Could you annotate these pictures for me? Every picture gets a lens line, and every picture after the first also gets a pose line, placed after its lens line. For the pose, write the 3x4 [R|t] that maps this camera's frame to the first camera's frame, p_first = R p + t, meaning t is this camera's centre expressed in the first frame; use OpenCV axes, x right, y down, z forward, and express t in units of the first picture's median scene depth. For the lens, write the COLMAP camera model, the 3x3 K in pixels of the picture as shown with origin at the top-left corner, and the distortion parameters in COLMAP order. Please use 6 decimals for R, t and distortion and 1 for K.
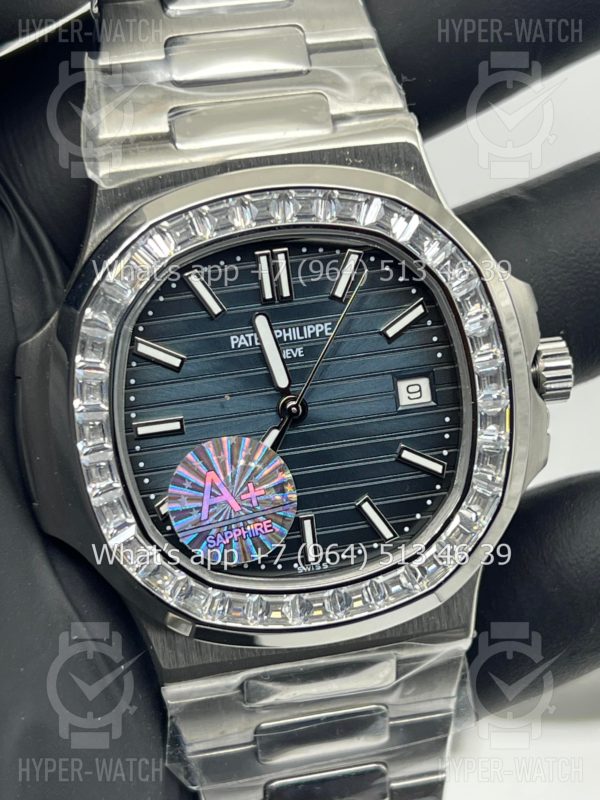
lens RADIAL K [[1819.5, 0, 300.0], [0, 1819.5, 400.0], [0, 0, 1]] dist [0.307479, -0.316500]
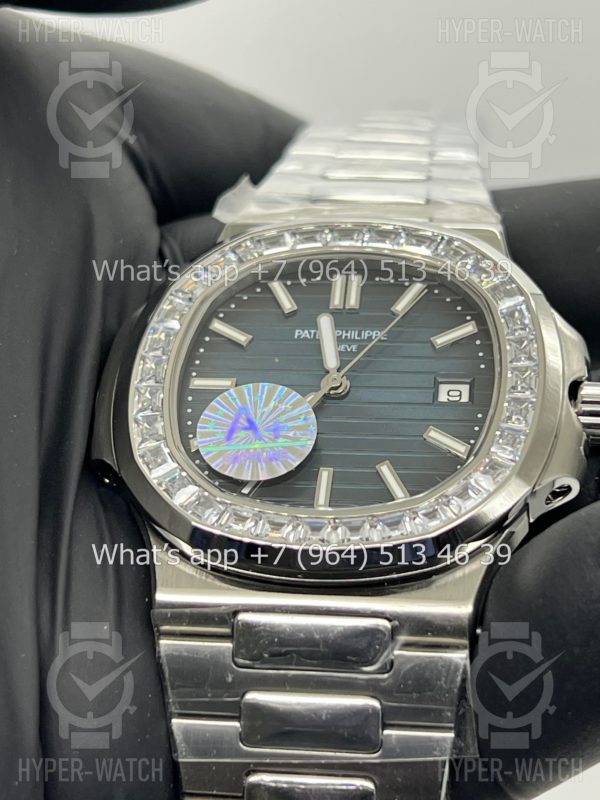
lens RADIAL K [[1832.4, 0, 300.0], [0, 1832.4, 400.0], [0, 0, 1]] dist [-0.014308, -0.092636]
pose [[0.941531, 0.033227, -0.335285, 0.339757], [-0.249024, 0.738936, -0.626067, 0.694667], [0.226952, 0.672955, 0.704006, 0.240362]]
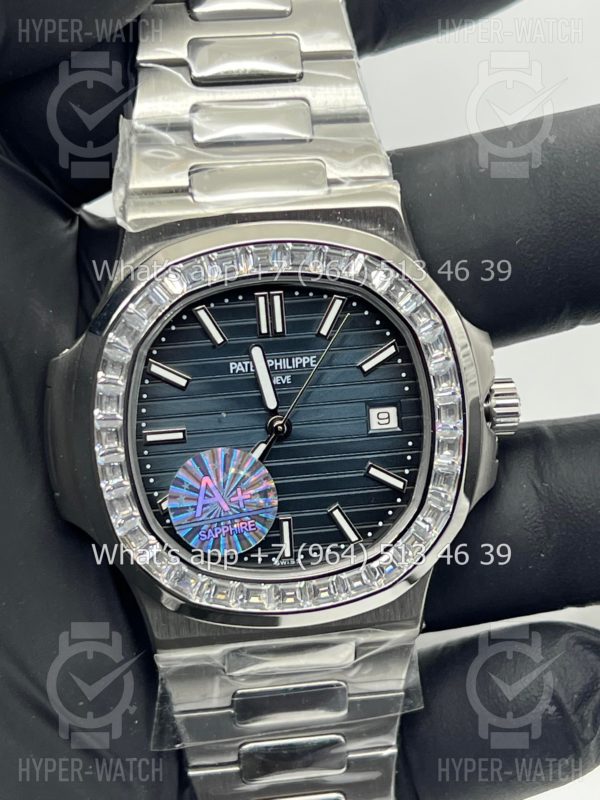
lens RADIAL K [[1819.5, 0, 300.0], [0, 1819.5, 400.0], [0, 0, 1]] dist [0.307479, -0.316500]
pose [[0.997986, 0.061560, -0.015319, 0.026627], [-0.061261, 0.997936, 0.019253, -0.036236], [0.016473, -0.018276, 0.999697, -0.178721]]
